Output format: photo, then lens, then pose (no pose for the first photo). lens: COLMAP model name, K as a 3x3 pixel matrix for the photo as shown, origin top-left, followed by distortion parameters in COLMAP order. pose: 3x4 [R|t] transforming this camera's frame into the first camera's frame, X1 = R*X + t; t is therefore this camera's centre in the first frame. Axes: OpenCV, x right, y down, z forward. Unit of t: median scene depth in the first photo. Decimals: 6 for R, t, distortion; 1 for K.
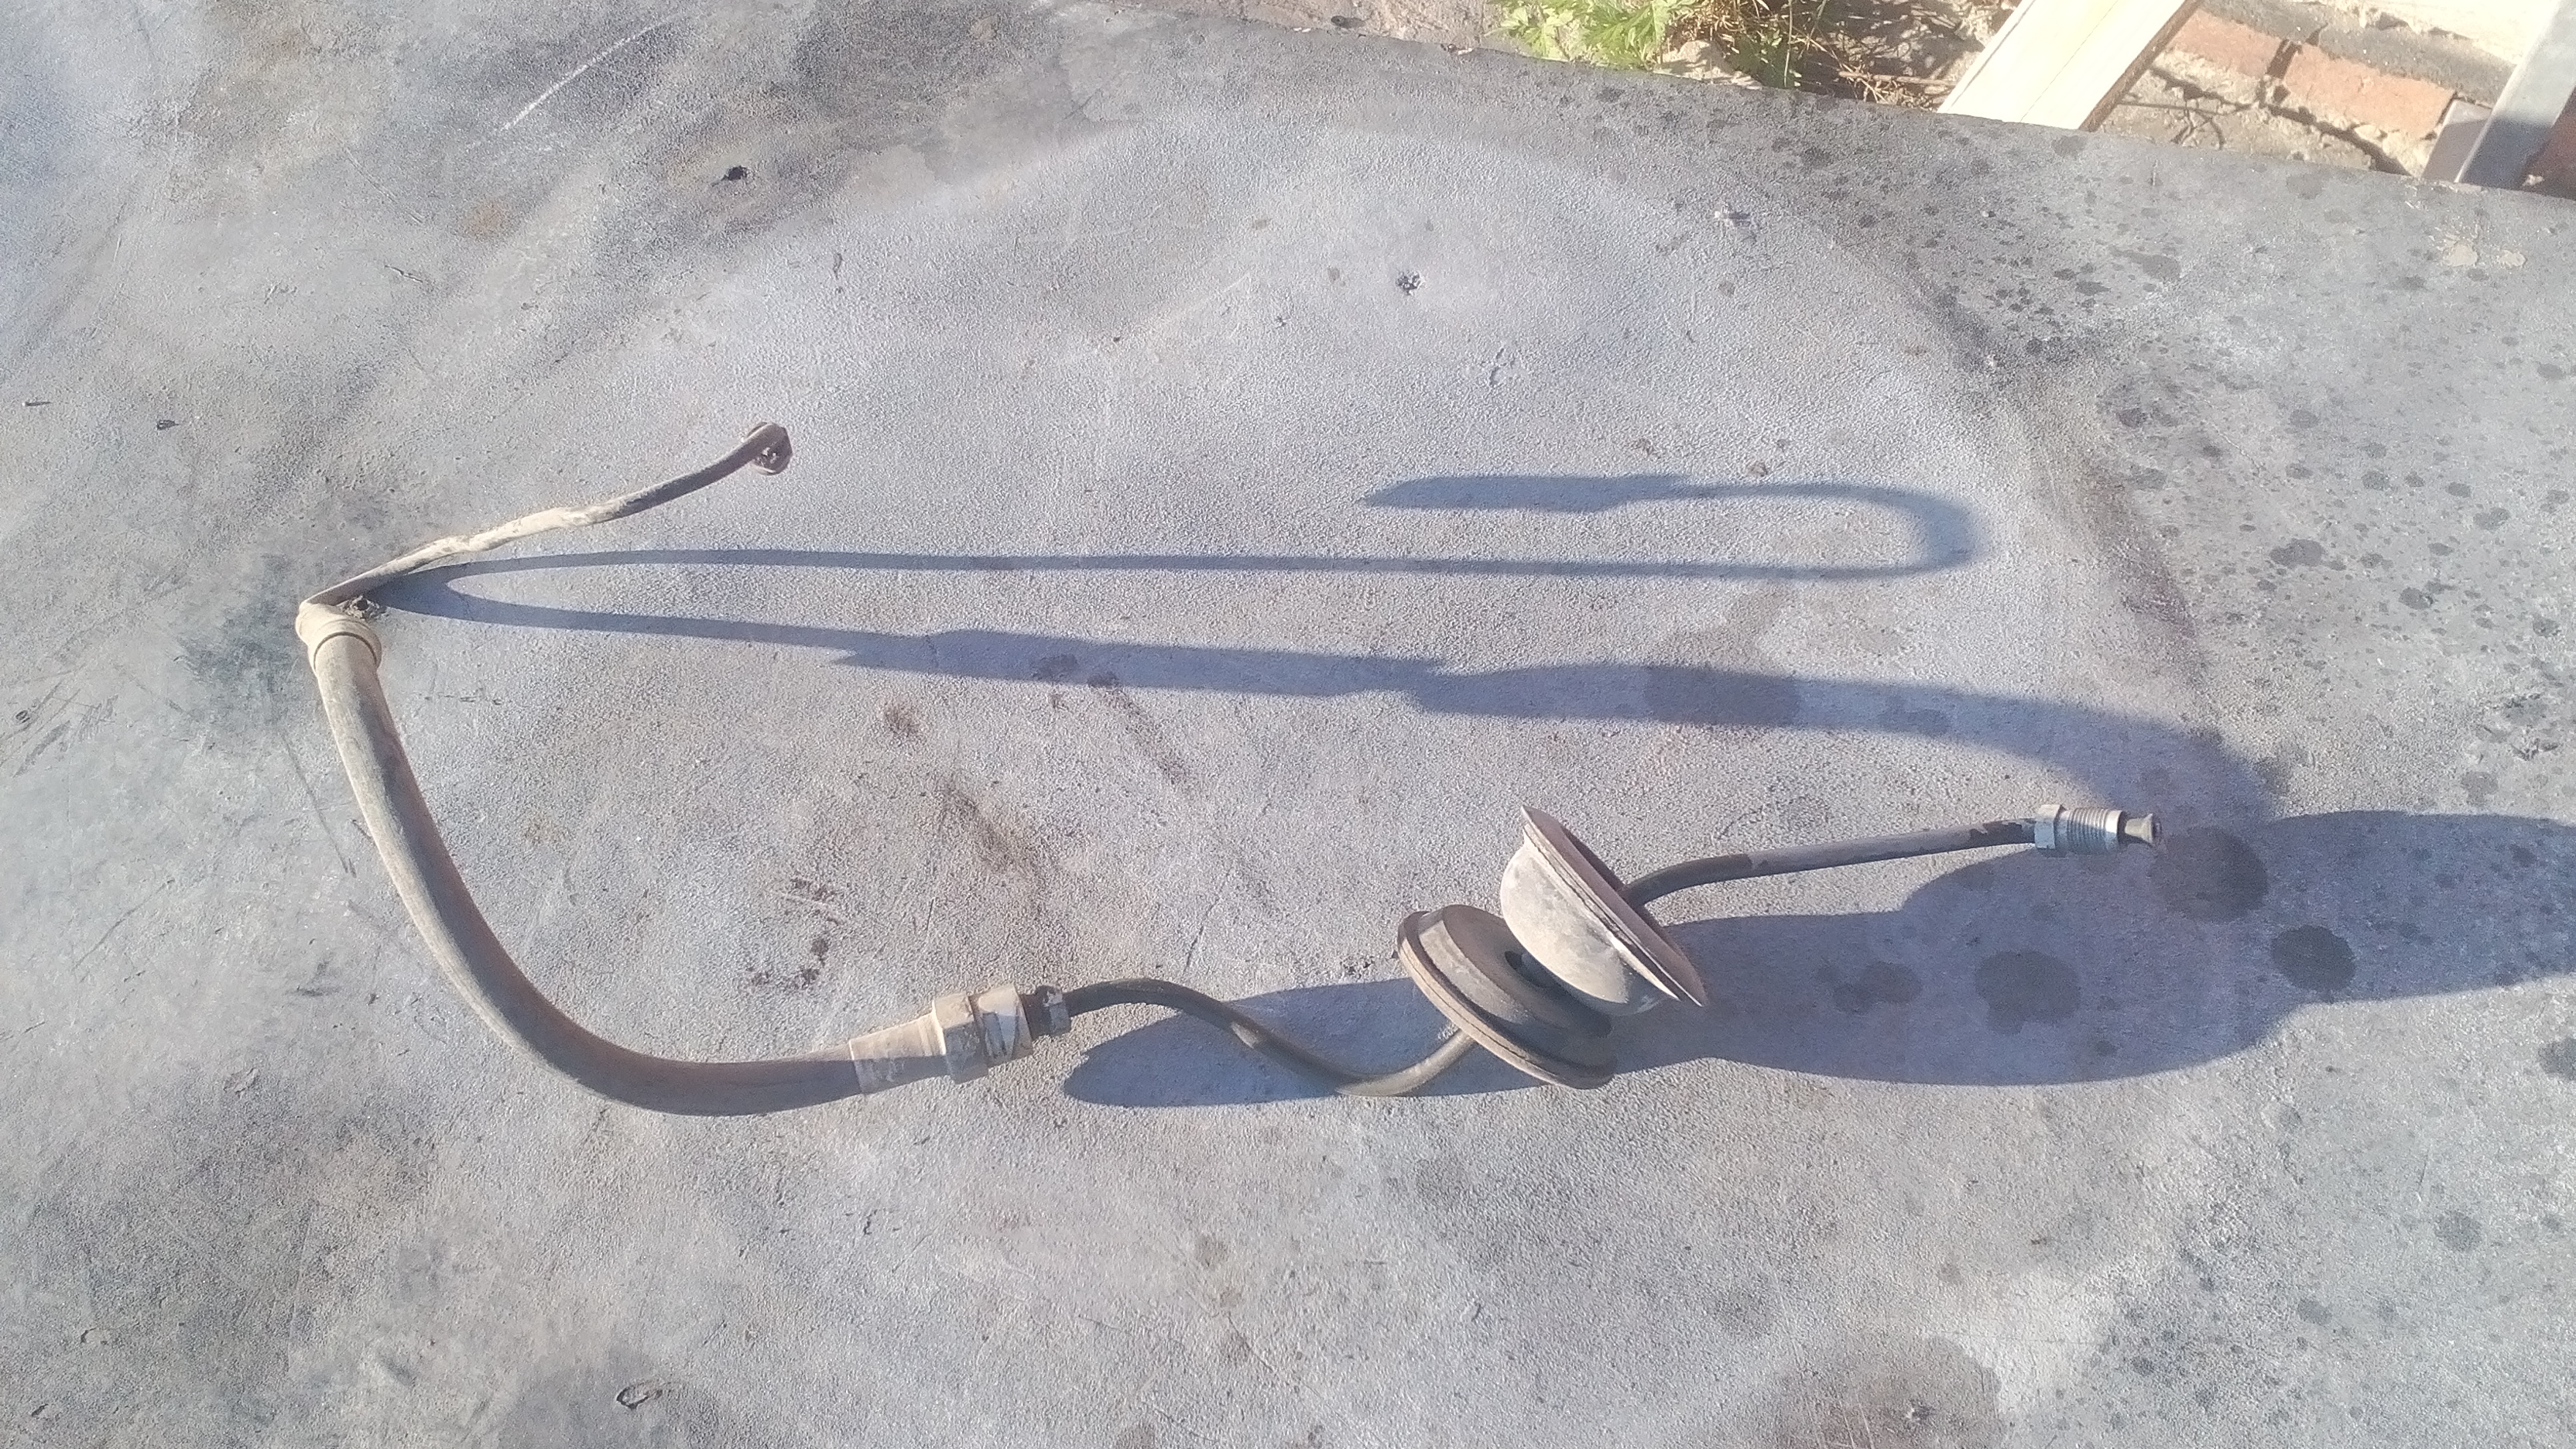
lens RADIAL K [[2230.3, 0, 1288.0], [0, 2230.3, 724.5], [0, 0, 1]] dist [0.081046, -0.209414]
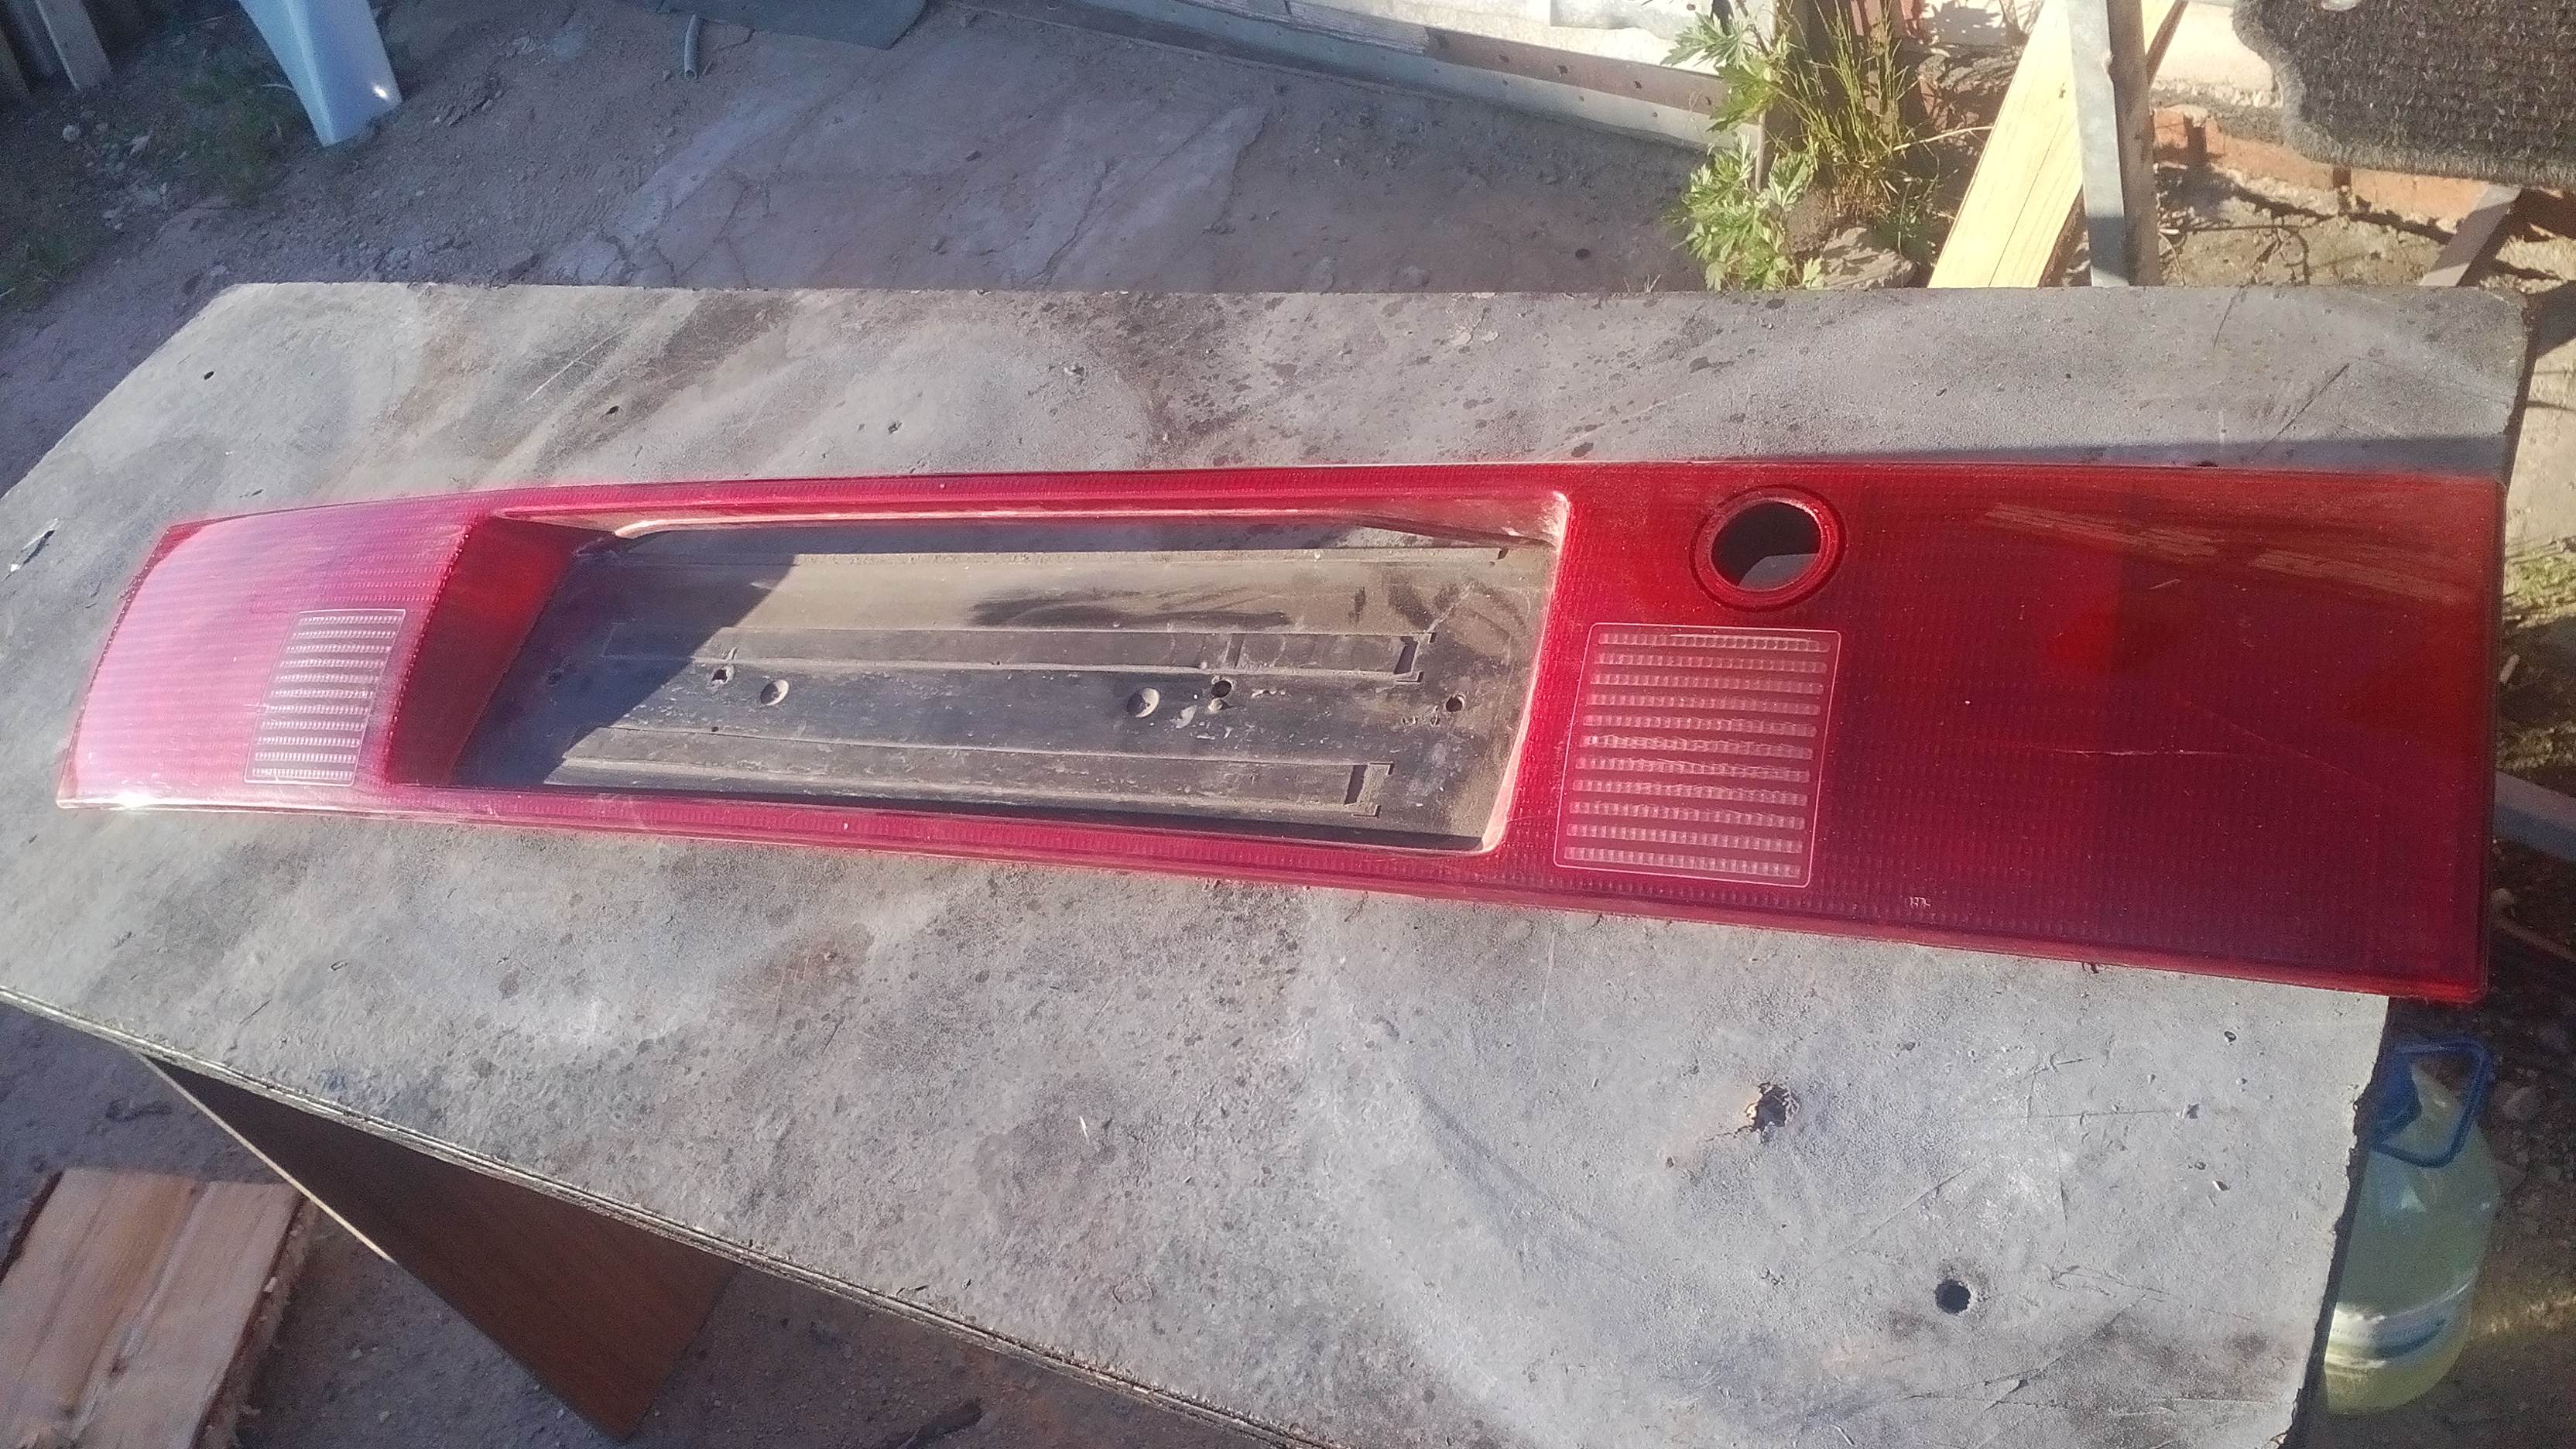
lens RADIAL K [[2230.3, 0, 1288.0], [0, 2230.3, 724.5], [0, 0, 1]] dist [0.081046, -0.209414]
pose [[0.922981, -0.057591, -0.380511, 0.956270], [0.014699, 0.993293, -0.114682, 0.229772], [0.384564, 0.100256, 0.917638, -0.445756]]
